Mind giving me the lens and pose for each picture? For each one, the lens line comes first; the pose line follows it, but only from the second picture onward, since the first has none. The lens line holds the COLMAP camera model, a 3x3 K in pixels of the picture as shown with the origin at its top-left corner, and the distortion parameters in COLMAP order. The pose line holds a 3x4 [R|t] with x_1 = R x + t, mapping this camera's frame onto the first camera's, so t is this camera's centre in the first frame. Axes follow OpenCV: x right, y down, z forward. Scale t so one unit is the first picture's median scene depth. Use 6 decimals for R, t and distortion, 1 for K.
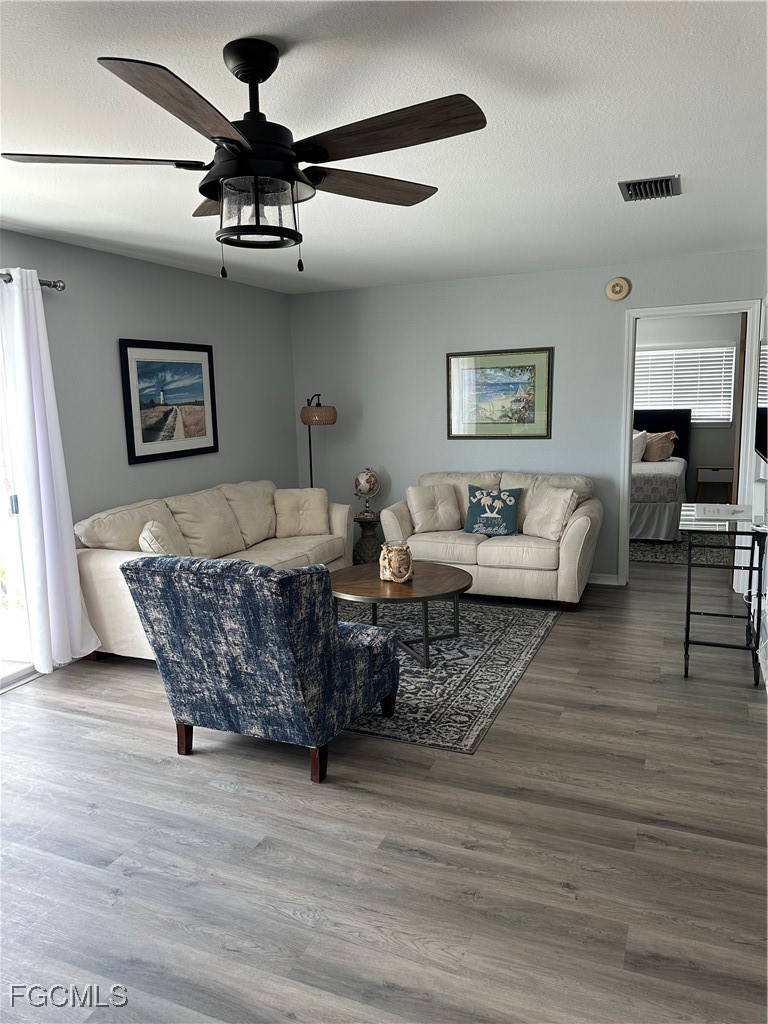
lens RADIAL K [[731.0, 0, 391.7], [0, 731.0, 514.3], [0, 0, 1]] dist [0.056230, -0.049983]
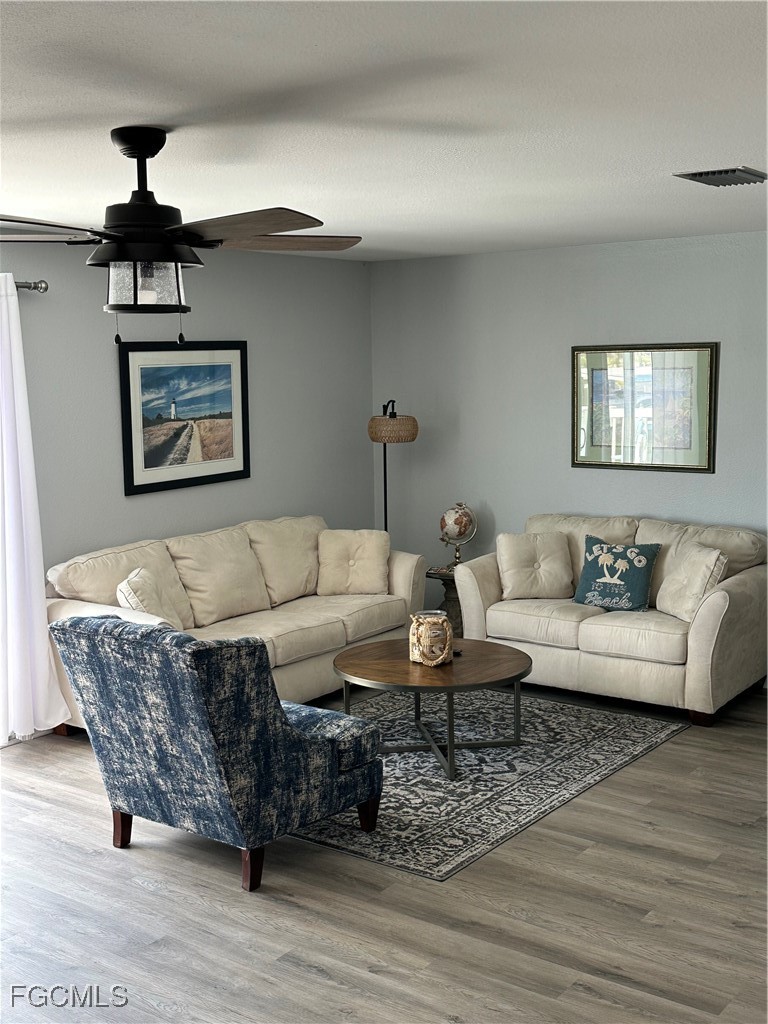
lens RADIAL K [[1214.2, 0, 386.4], [0, 1214.2, 516.5], [0, 0, 1]] dist [0.091983, 0.000000]
pose [[0.972698, 0.040743, -0.228470, 0.289313], [-0.046450, 0.998727, -0.019656, -0.041179], [0.227378, 0.029731, 0.973353, -0.293114]]
